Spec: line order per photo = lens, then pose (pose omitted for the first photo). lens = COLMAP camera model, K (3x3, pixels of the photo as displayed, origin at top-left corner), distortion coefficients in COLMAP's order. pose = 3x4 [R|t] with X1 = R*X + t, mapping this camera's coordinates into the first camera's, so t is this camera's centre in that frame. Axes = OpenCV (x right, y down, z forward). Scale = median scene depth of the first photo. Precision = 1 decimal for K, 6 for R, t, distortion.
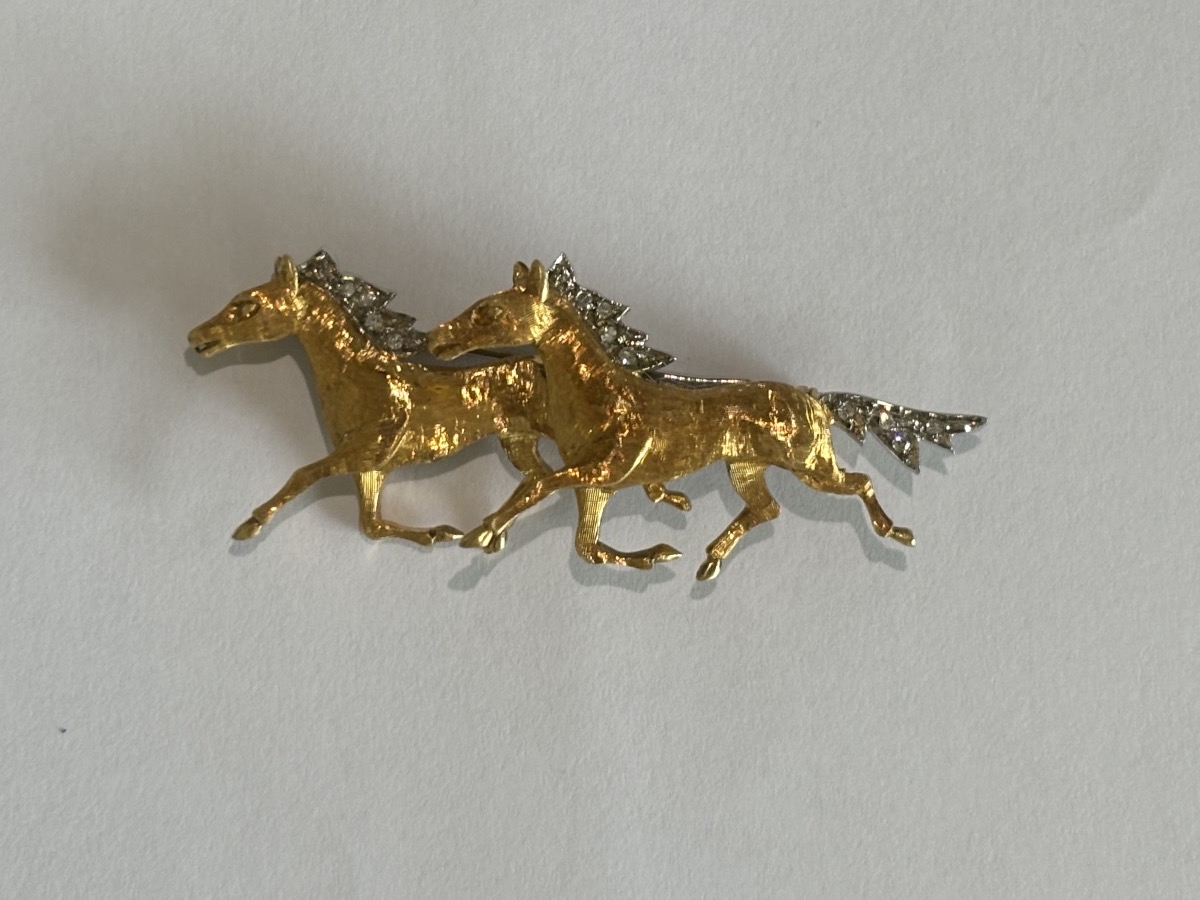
lens RADIAL K [[3318.3, 0, 595.1], [0, 3318.3, 442.8], [0, 0, 1]] dist [0.164417, 0.000000]
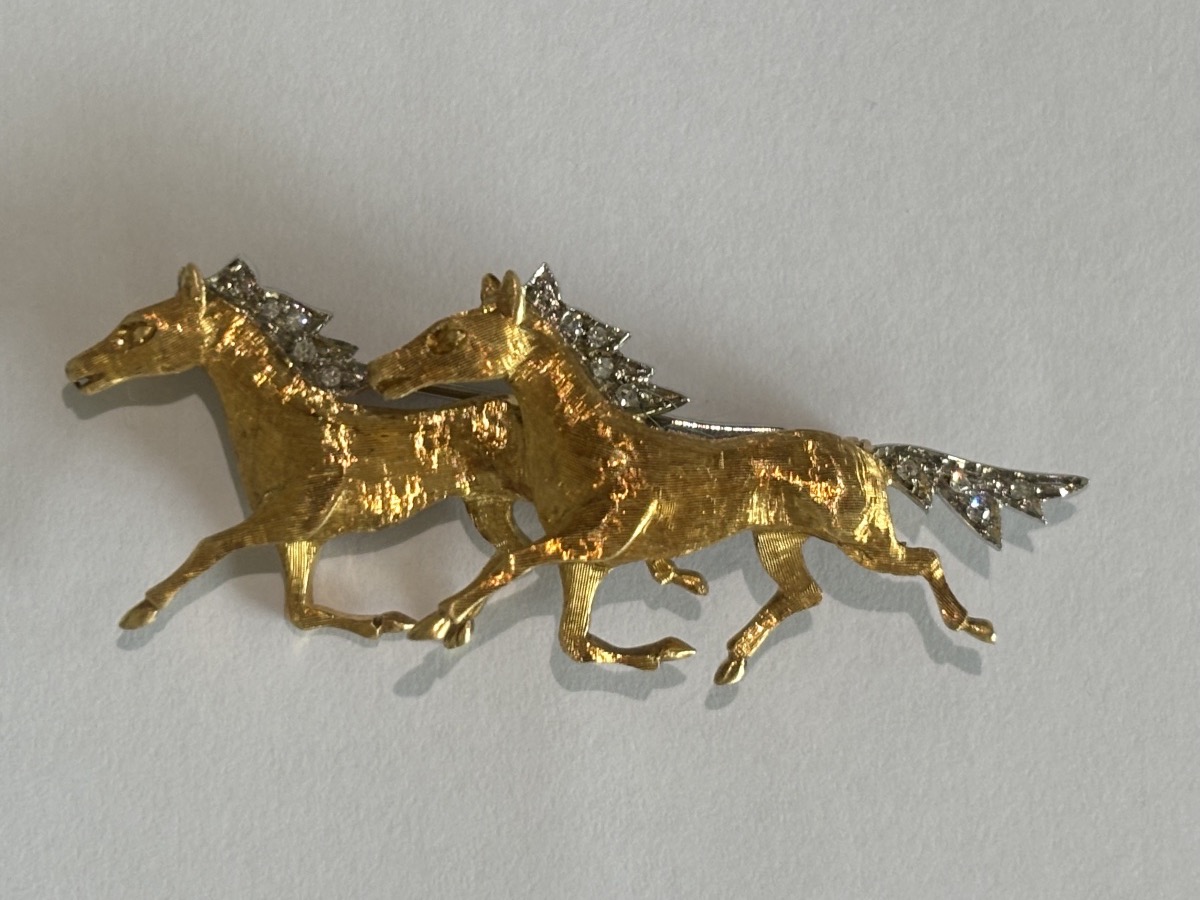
lens RADIAL K [[3318.3, 0, 607.7], [0, 3318.3, 451.3], [0, 0, 1]] dist [0.164417, 0.000000]
pose [[0.999920, 0.006202, -0.011044, 0.013562], [-0.006511, 0.999582, -0.028169, 0.008687], [0.010865, 0.028239, 0.999542, 0.215549]]
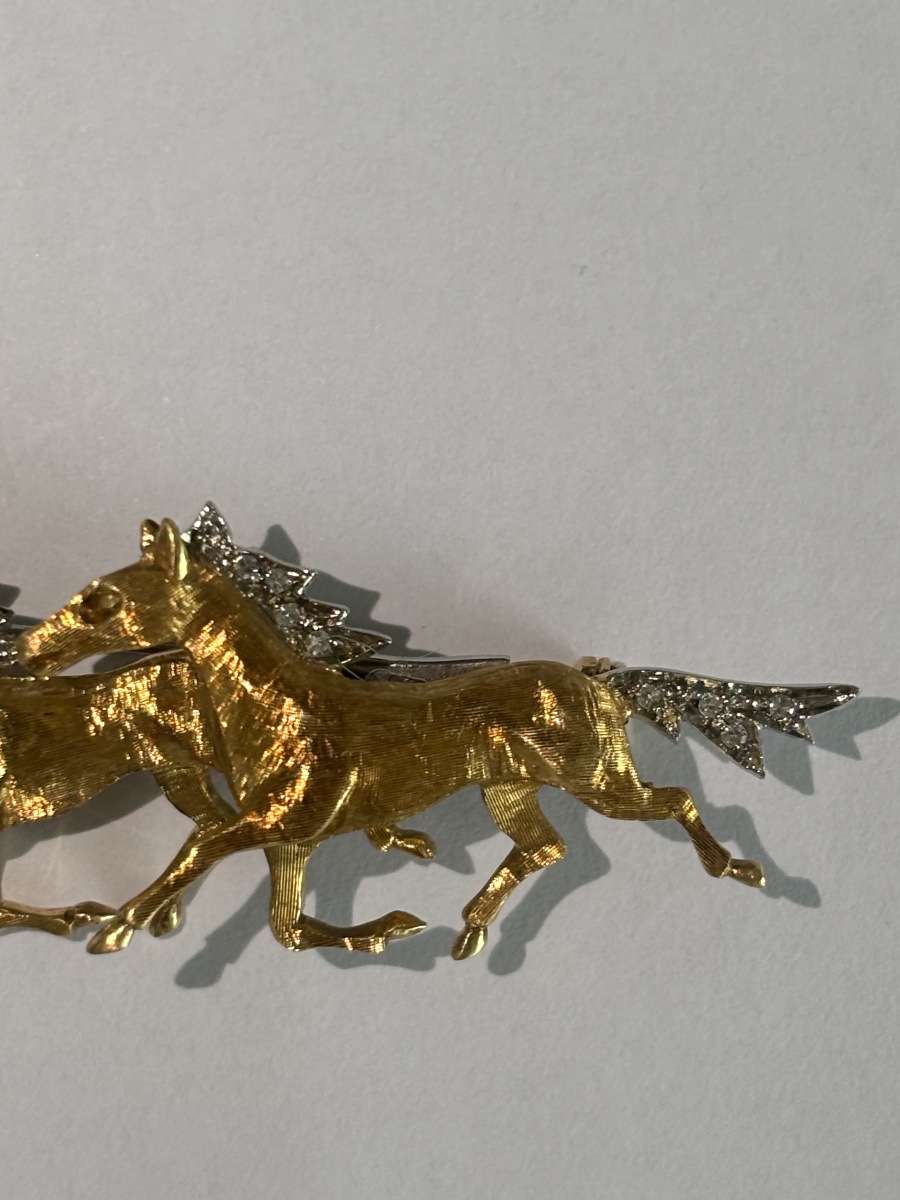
lens RADIAL K [[3318.3, 0, 467.2], [0, 3318.3, 569.6], [0, 0, 1]] dist [0.164417, 0.000000]
pose [[0.994812, -0.083836, -0.057628, 0.078643], [0.085759, 0.995810, 0.031741, -0.058914], [0.054726, -0.036518, 0.997833, 0.315921]]
